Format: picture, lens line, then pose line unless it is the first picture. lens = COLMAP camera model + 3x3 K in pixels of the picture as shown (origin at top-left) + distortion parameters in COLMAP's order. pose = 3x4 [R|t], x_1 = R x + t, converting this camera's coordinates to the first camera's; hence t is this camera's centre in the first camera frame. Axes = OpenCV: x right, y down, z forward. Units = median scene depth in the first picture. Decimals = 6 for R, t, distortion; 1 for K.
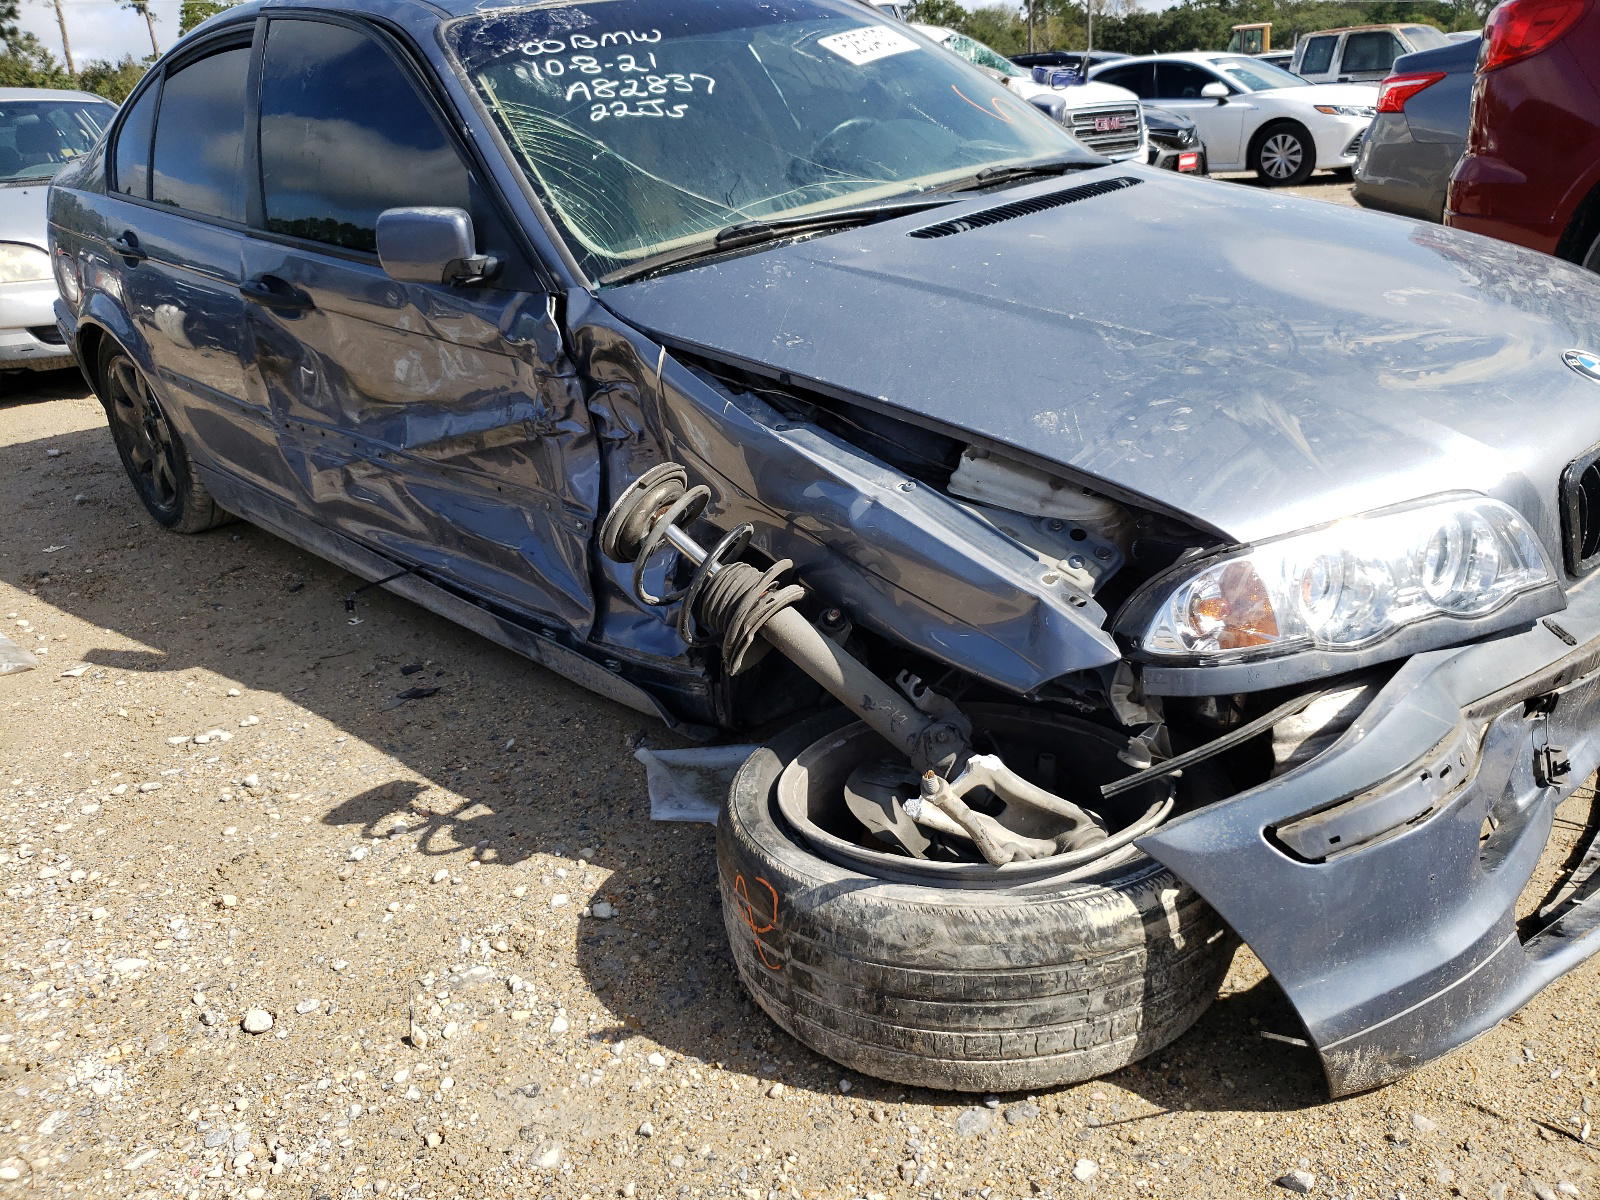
lens RADIAL K [[1271.2, 0, 800.0], [0, 1271.2, 600.0], [0, 0, 1]] dist [0.010144, -0.007540]
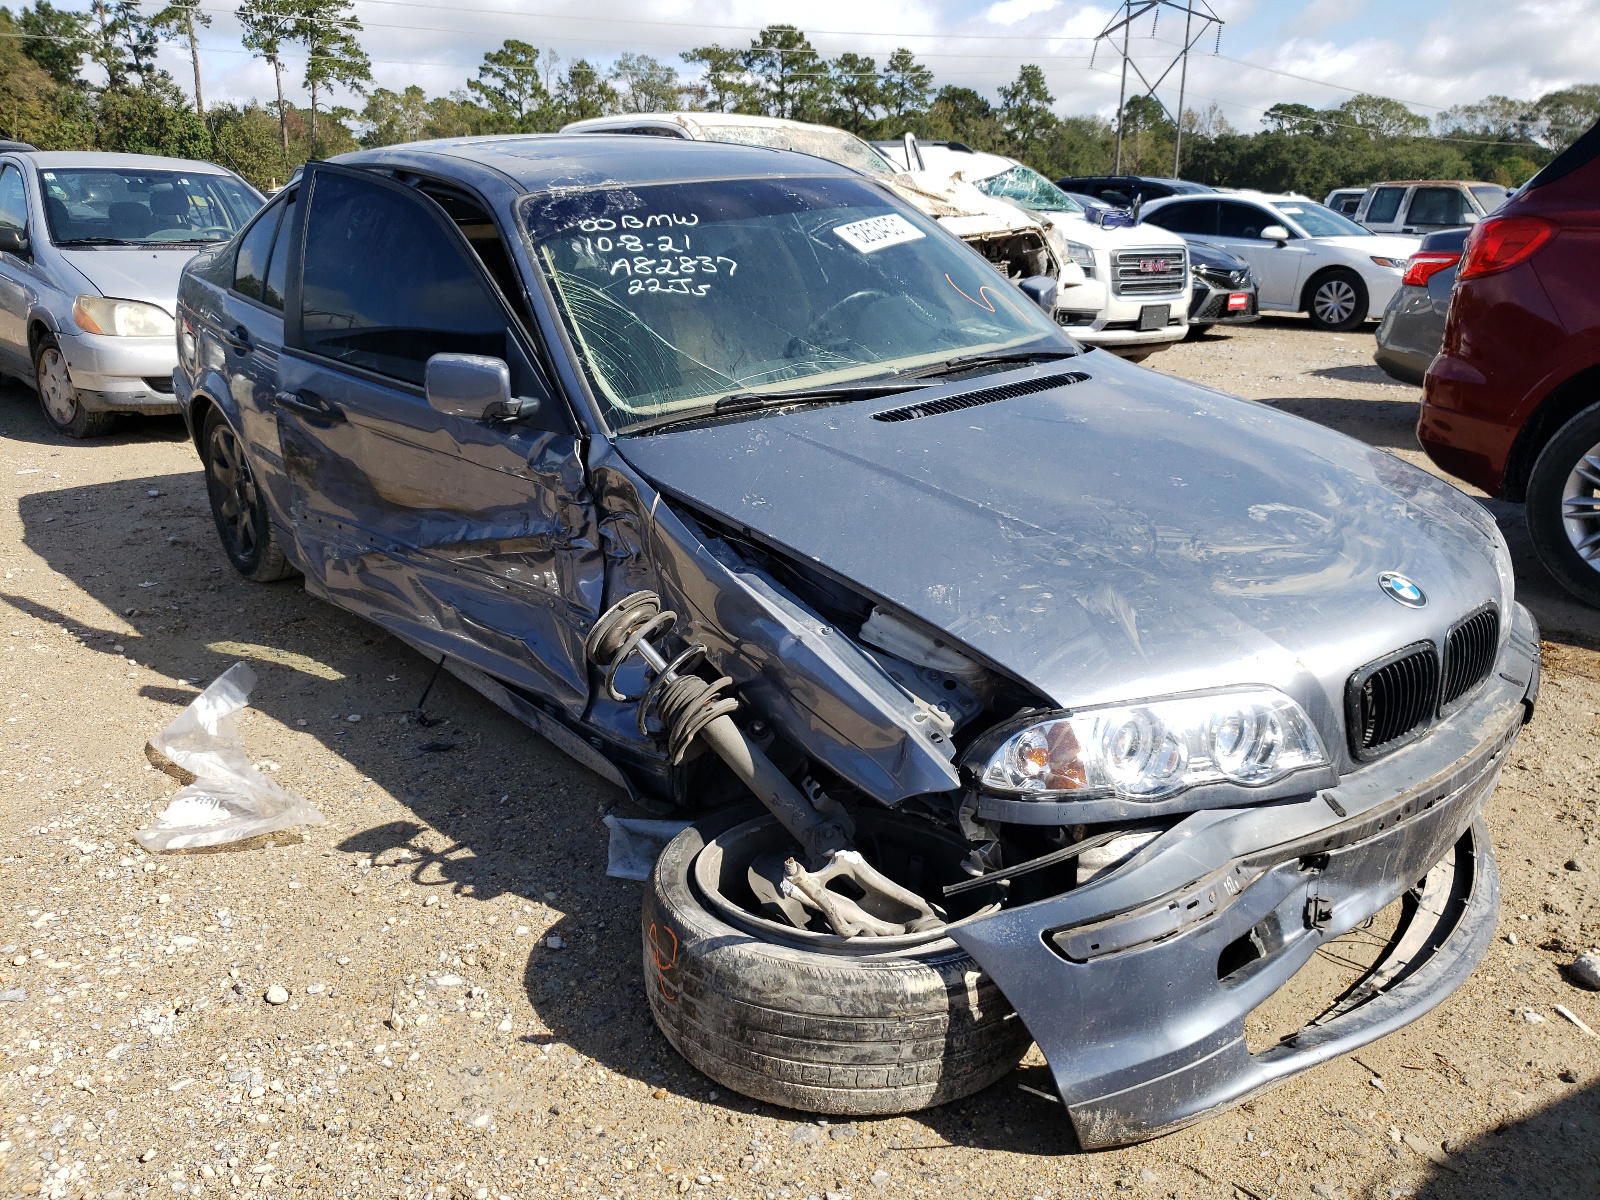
lens RADIAL K [[1380.4, 0, 800.0], [0, 1380.4, 600.0], [0, 0, 1]] dist [0.060327, -0.166949]
pose [[0.992784, 0.101347, -0.064106, 0.141292], [-0.104090, 0.993723, -0.040989, -0.060689], [0.059550, 0.047366, 0.997101, -0.367067]]
